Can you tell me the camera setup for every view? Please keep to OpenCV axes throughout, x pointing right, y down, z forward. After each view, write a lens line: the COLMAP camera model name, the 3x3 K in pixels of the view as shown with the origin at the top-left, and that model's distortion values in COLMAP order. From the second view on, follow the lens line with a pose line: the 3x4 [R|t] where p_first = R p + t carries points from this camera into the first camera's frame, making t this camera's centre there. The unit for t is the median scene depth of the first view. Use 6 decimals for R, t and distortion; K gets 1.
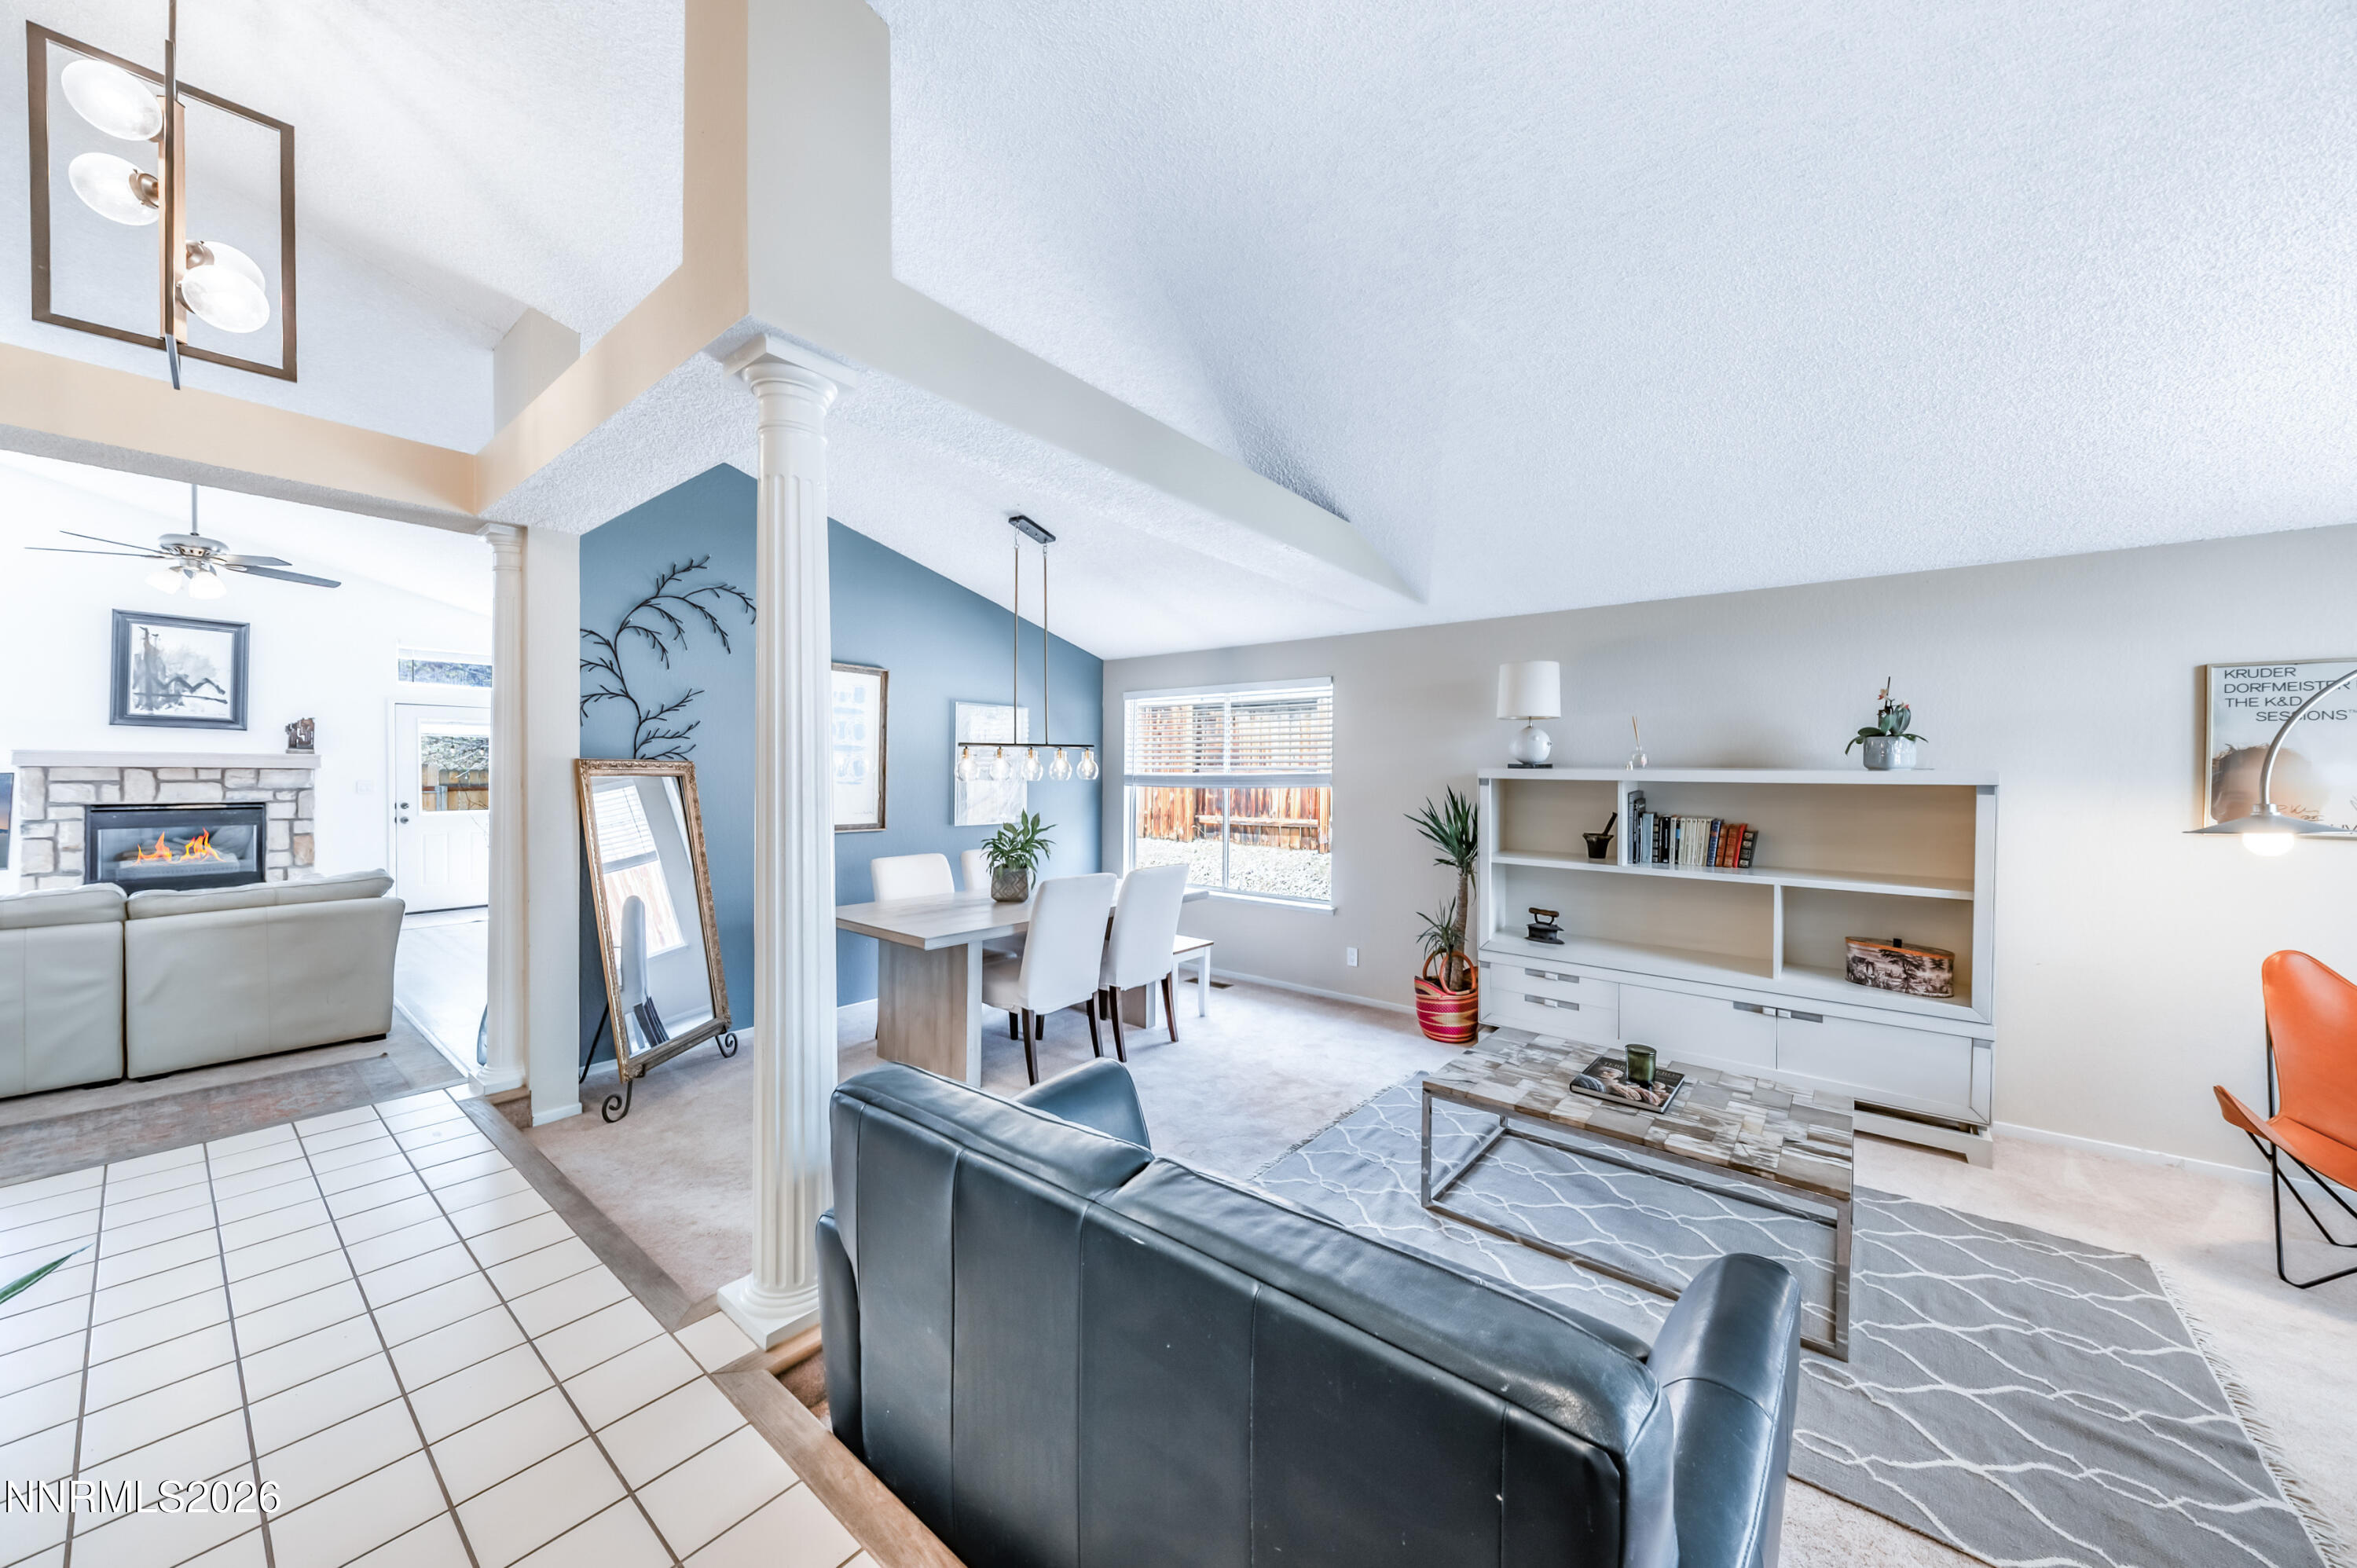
lens RADIAL K [[821.6, 0, 1181.4], [0, 821.6, 774.1], [0, 0, 1]] dist [0.010328, -0.003330]
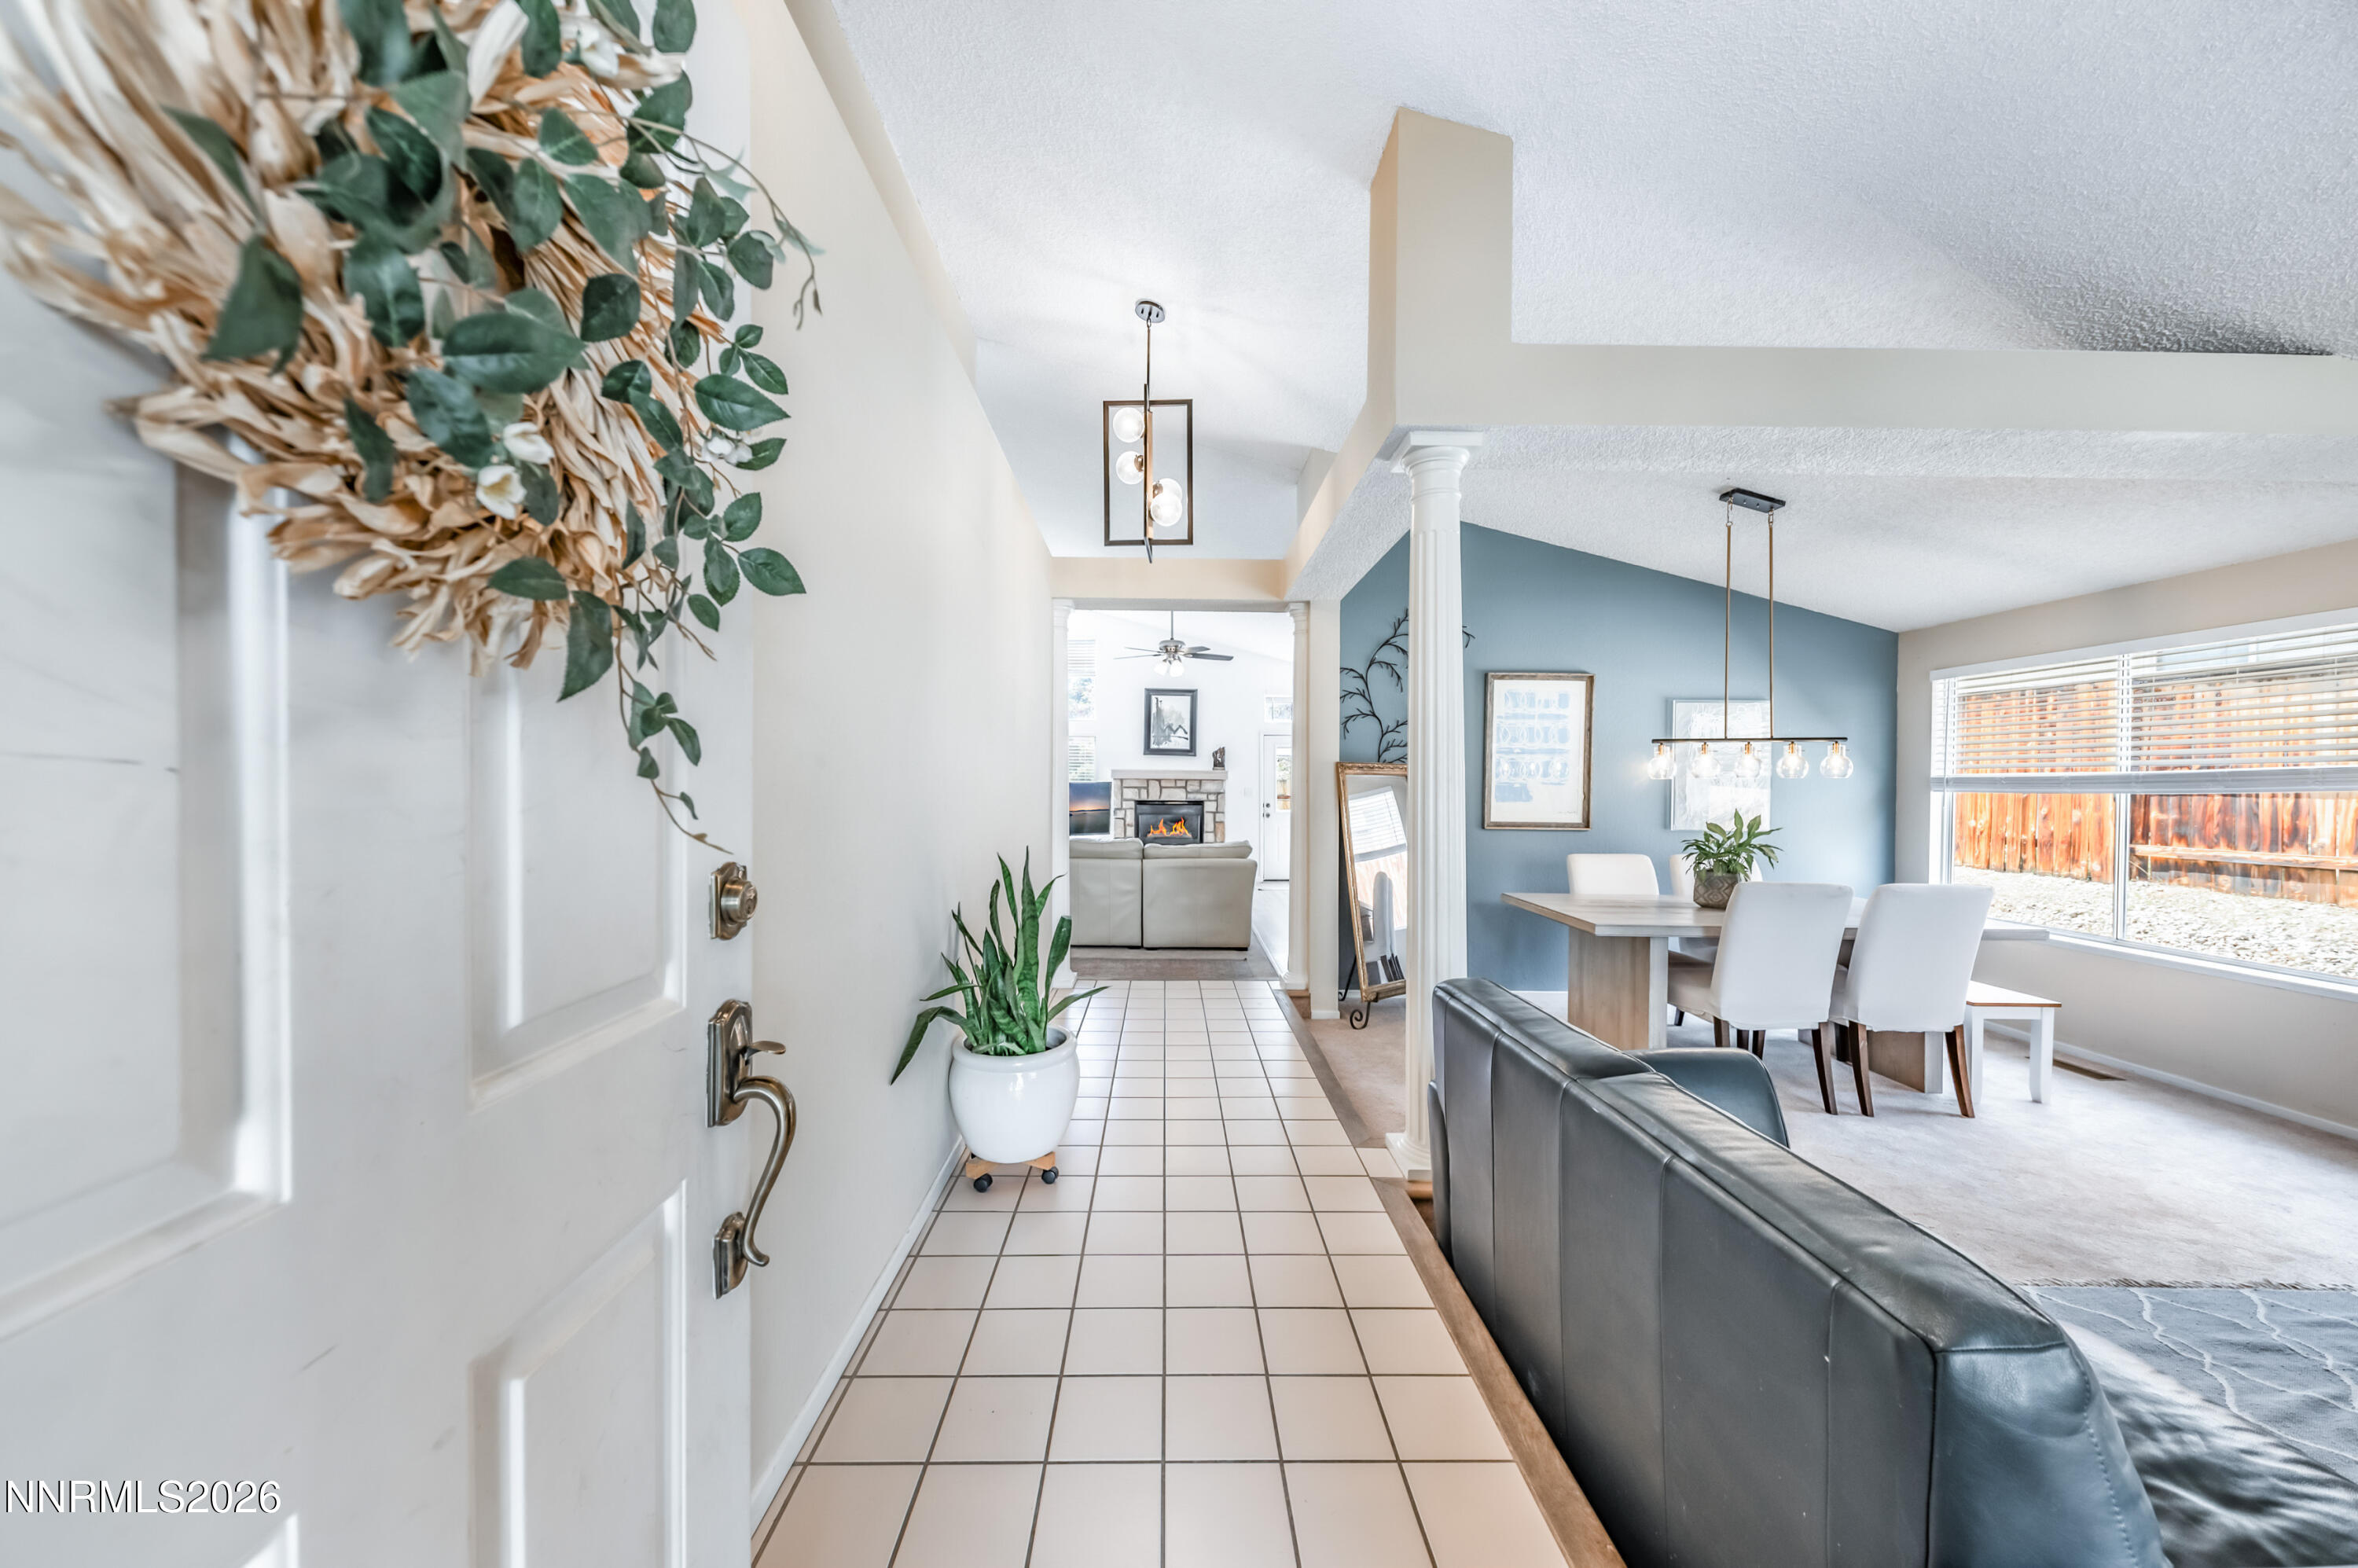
lens RADIAL K [[819.1, 0, 1172.7], [0, 819.1, 793.5], [0, 0, 1]] dist [0.011199, -0.004762]
pose [[0.631328, 0.004483, -0.775503, 0.124079], [-0.002878, 0.999990, 0.003437, 0.023687], [0.775511, 0.000062, 0.631334, -0.064042]]
